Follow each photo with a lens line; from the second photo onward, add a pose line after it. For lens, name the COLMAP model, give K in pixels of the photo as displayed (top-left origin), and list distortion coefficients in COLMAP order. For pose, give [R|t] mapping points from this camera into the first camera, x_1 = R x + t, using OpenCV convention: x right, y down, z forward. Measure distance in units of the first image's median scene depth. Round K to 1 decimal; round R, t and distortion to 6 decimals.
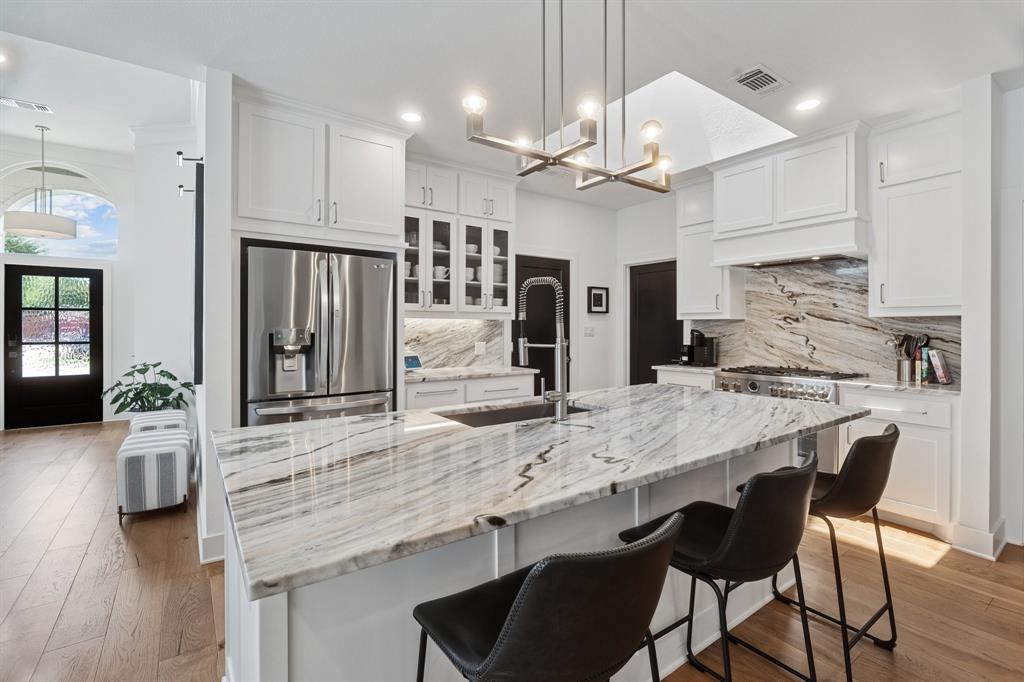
lens RADIAL K [[458.0, 0, 525.3], [0, 458.0, 325.8], [0, 0, 1]] dist [-0.007716, 0.001741]
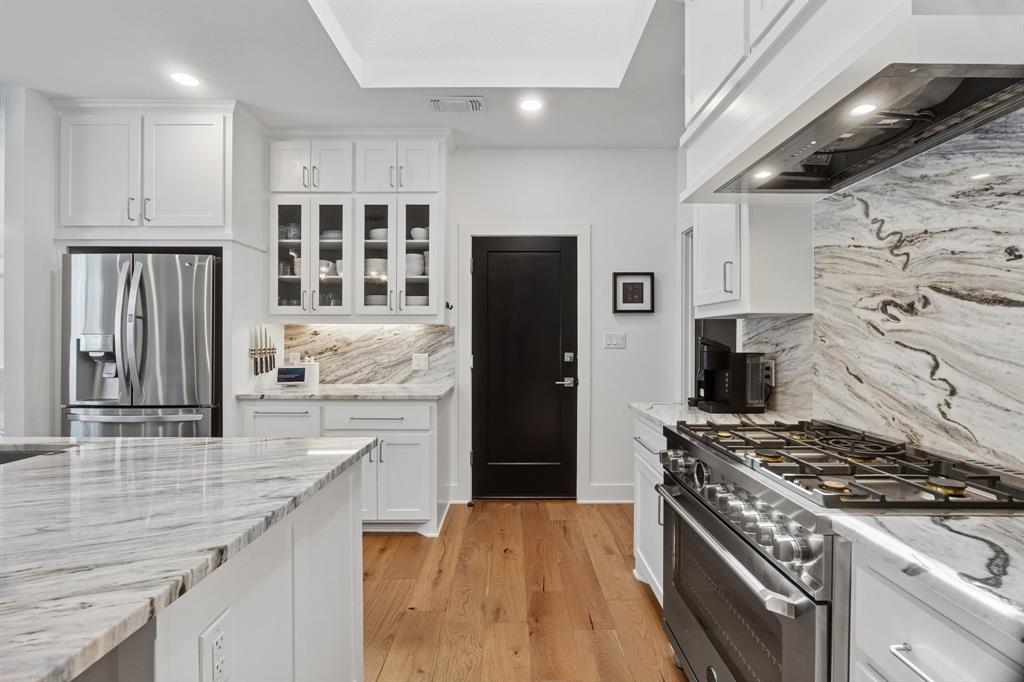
lens RADIAL K [[458.0, 0, 508.6], [0, 458.0, 338.0], [0, 0, 1]] dist [-0.007716, 0.001741]
pose [[0.807953, -0.001030, -0.589246, 0.520136], [0.000948, 0.999999, -0.000448, 0.009985], [0.589246, -0.000197, 0.807954, 0.494546]]
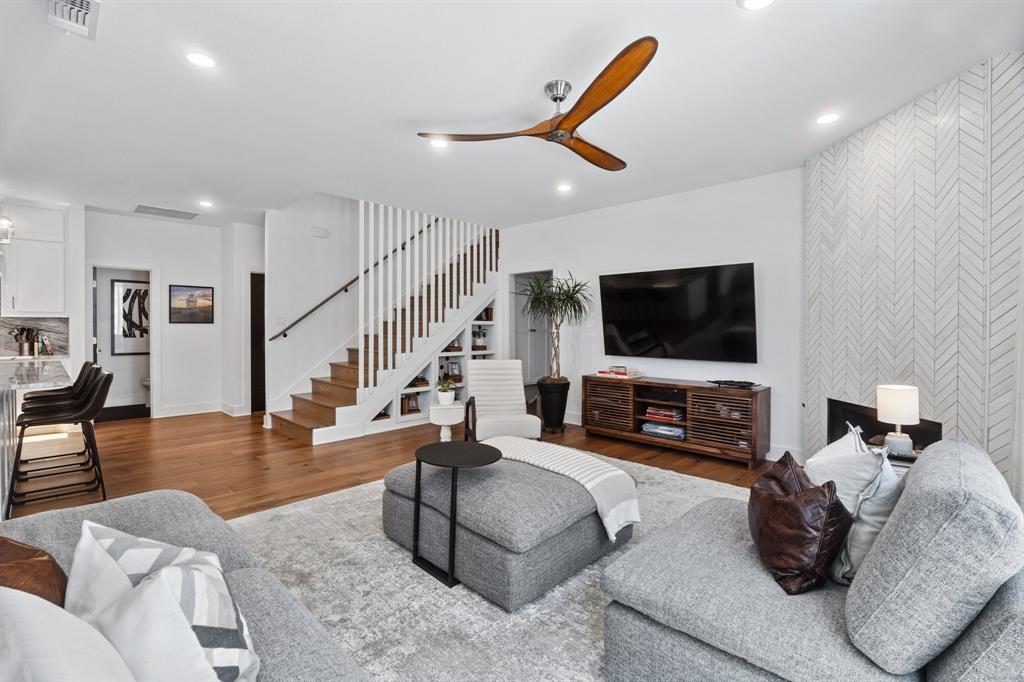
lens RADIAL K [[458.0, 0, 504.2], [0, 458.0, 335.7], [0, 0, 1]] dist [-0.007716, 0.001741]
pose [[-0.162218, -0.020467, 0.986543, -0.876853], [-0.005325, 0.999788, 0.019866, 0.004516], [-0.986741, -0.002031, -0.162293, -0.376701]]
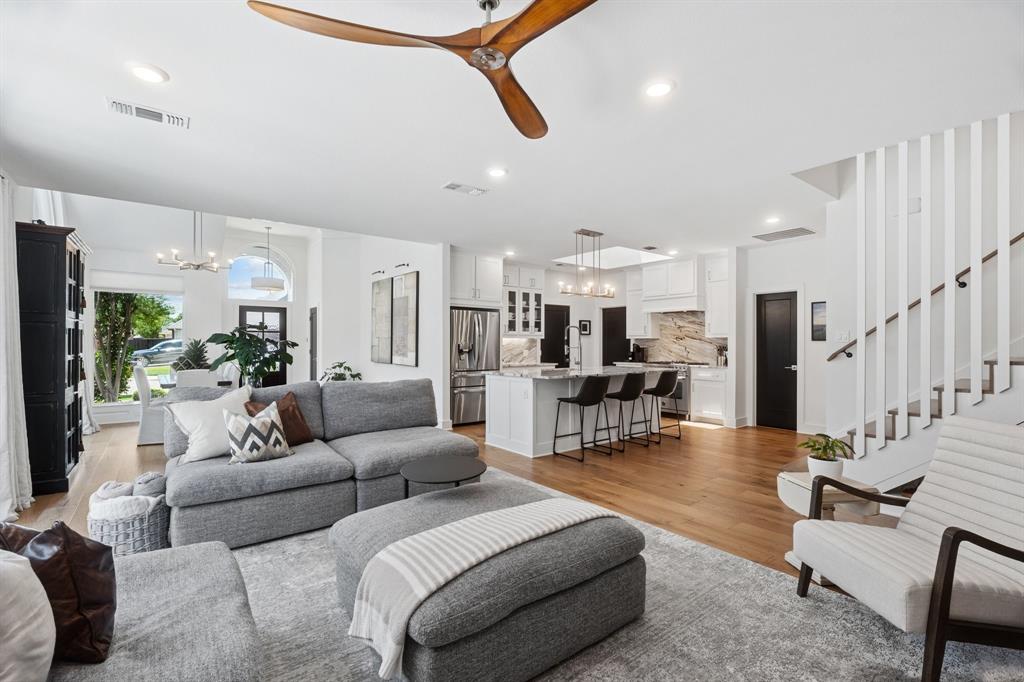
lens RADIAL K [[458.0, 0, 520.4], [0, 458.0, 338.4], [0, 0, 1]] dist [-0.007716, 0.001741]
pose [[0.998927, 0.001628, 0.046279, -0.226090], [-0.001095, 0.999933, -0.011524, 0.009607], [-0.046295, 0.011461, 0.998862, -1.000770]]
